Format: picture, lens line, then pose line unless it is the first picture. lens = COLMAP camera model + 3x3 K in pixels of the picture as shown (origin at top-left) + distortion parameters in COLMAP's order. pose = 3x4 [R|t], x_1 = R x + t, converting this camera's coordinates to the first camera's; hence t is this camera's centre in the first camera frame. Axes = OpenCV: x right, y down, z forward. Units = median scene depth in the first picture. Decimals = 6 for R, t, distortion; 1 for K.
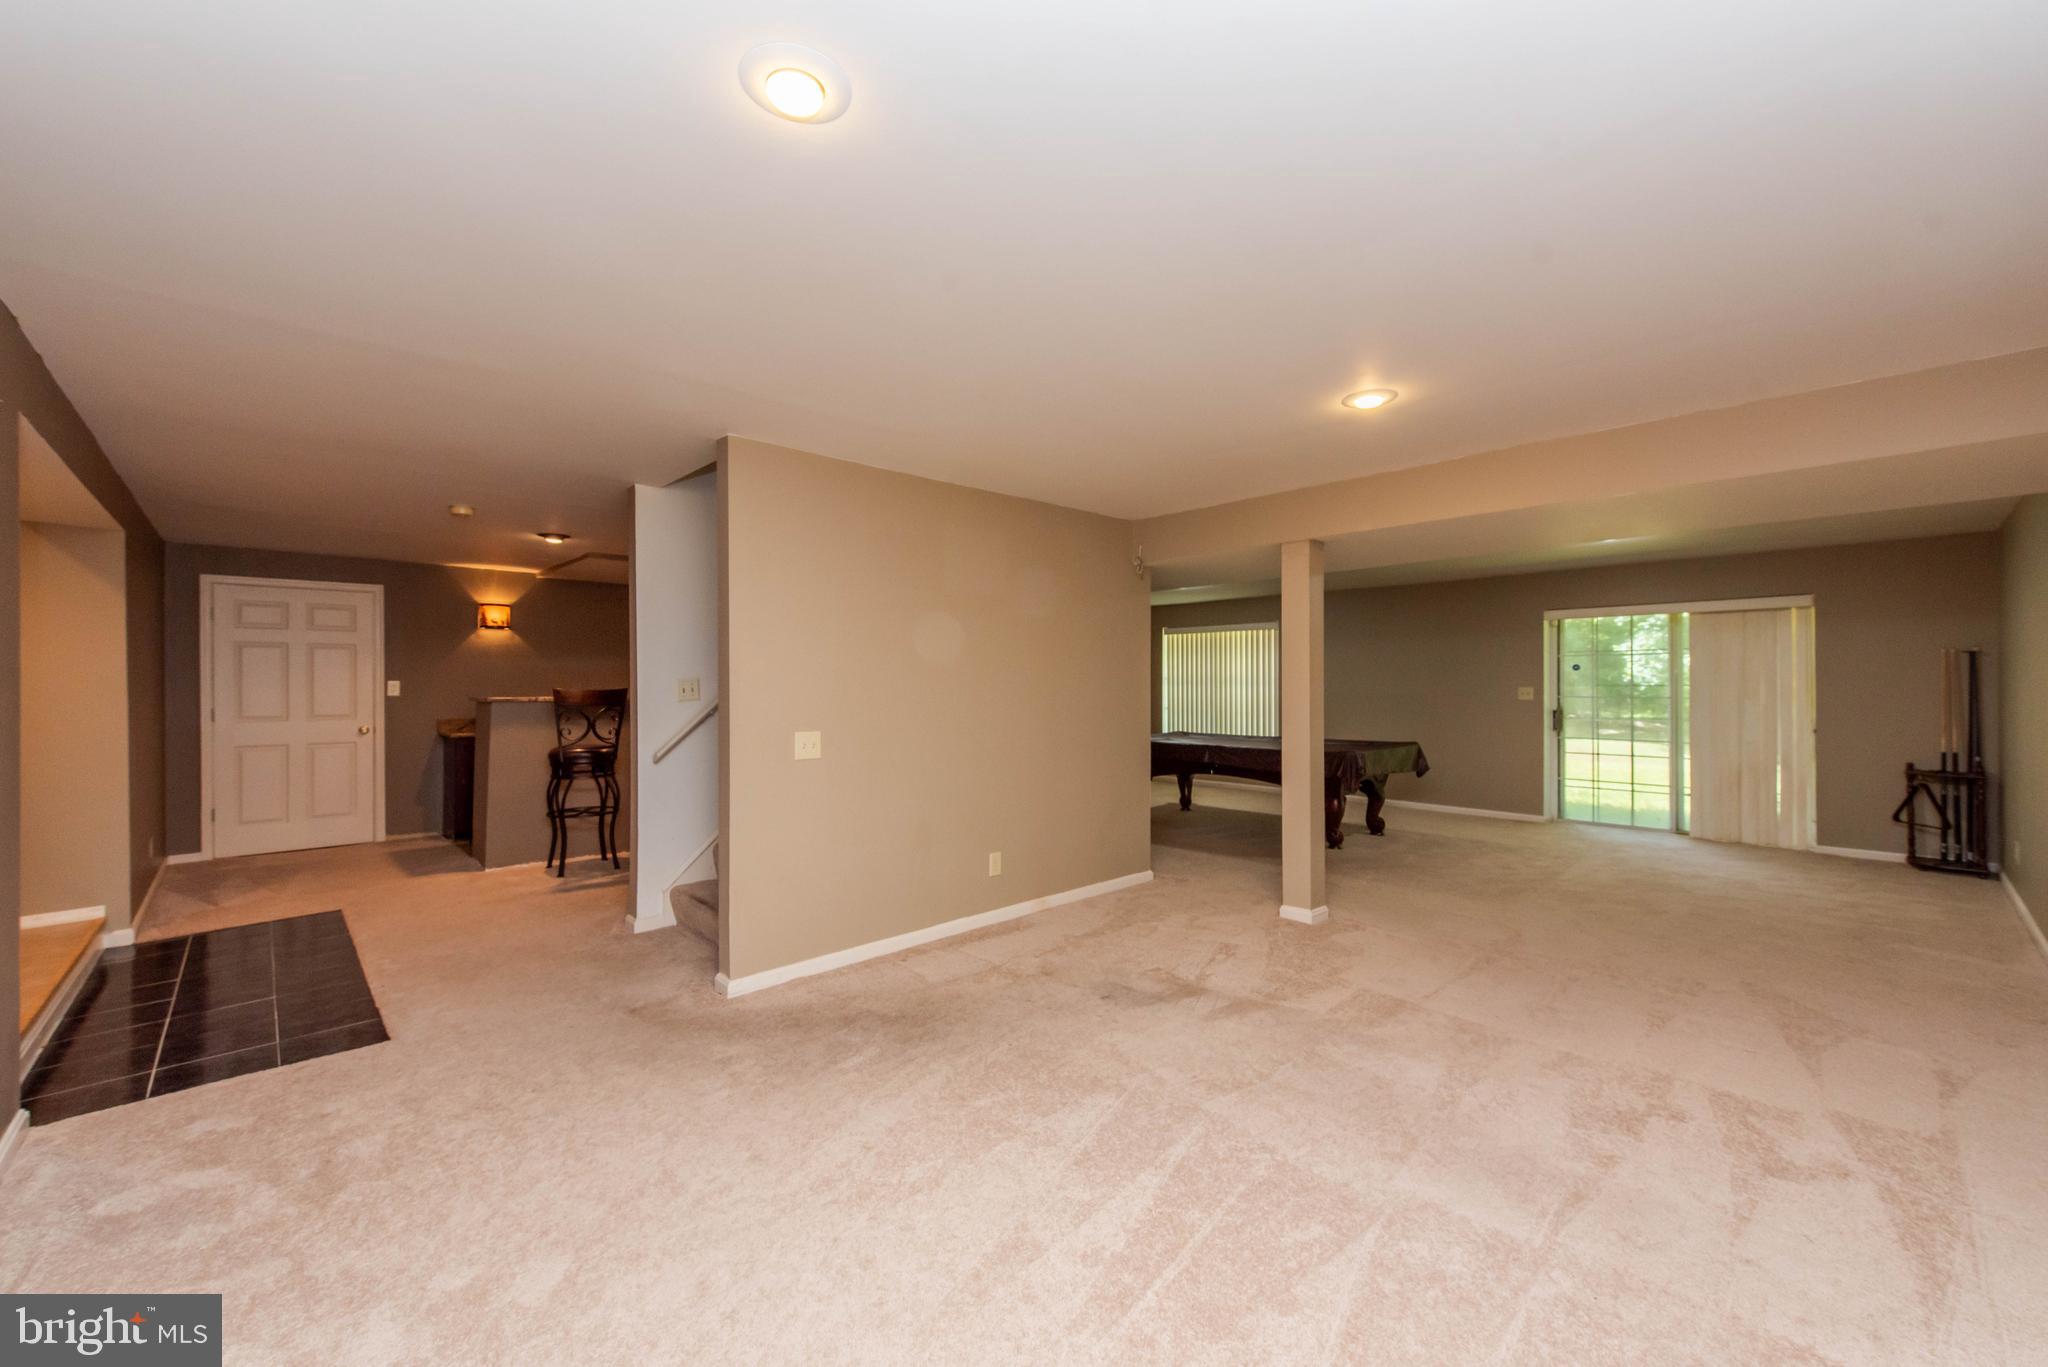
lens RADIAL K [[804.0, 0, 1014.9], [0, 804.0, 678.8], [0, 0, 1]] dist [0.018405, -0.005383]
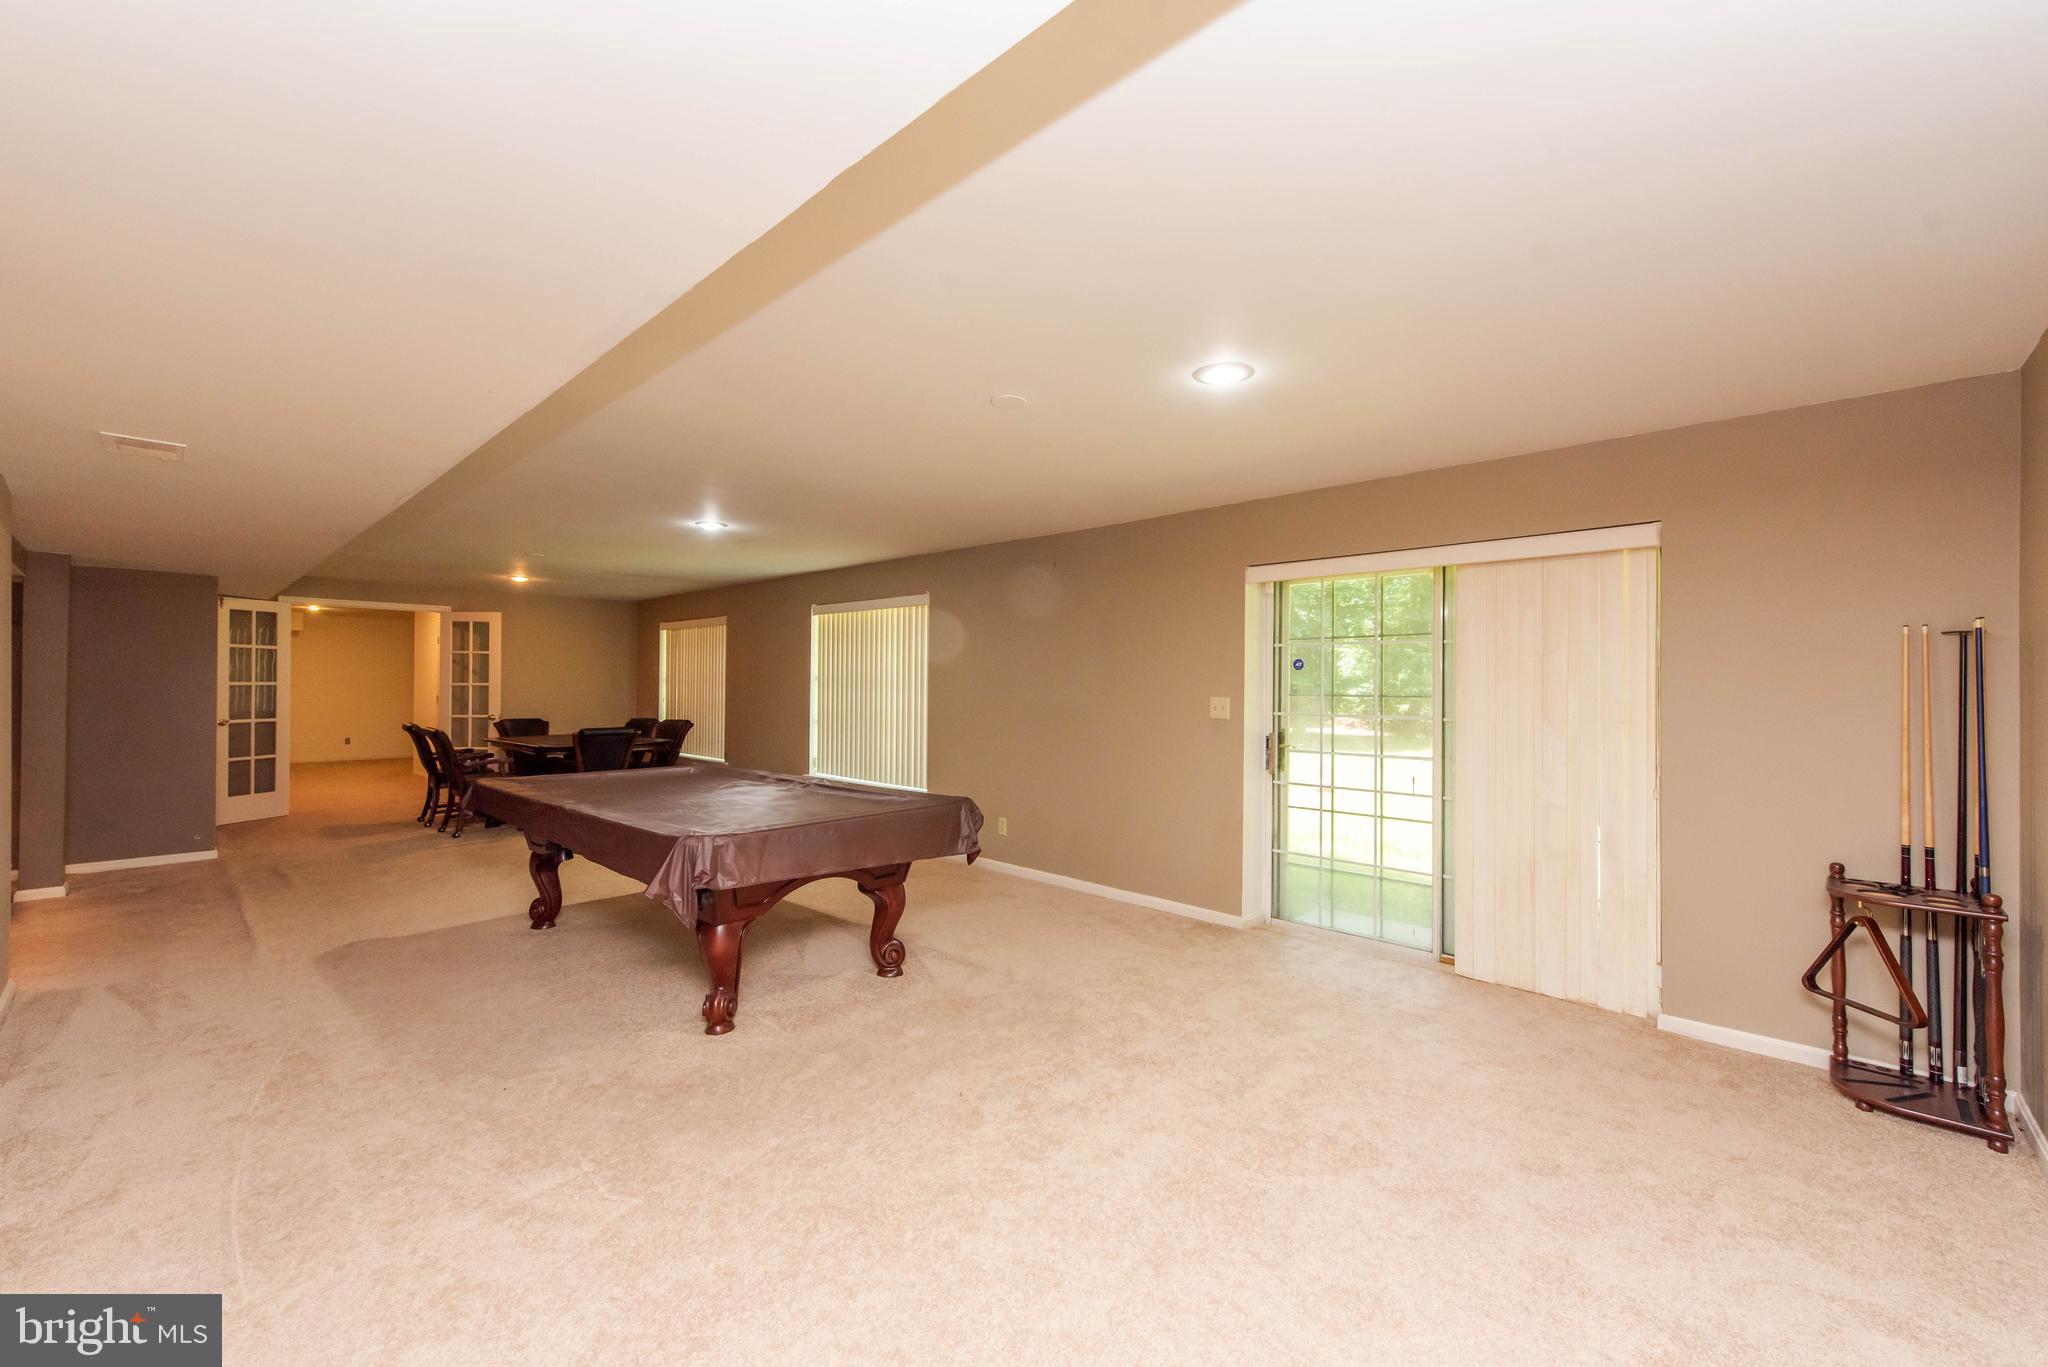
lens RADIAL K [[804.0, 0, 1033.3], [0, 804.0, 686.5], [0, 0, 1]] dist [0.018405, -0.005383]
pose [[0.994645, 0.020325, 0.101335, 0.583191], [-0.019857, 0.999787, -0.005631, 0.011495], [-0.101428, 0.003589, 0.994836, 0.575992]]
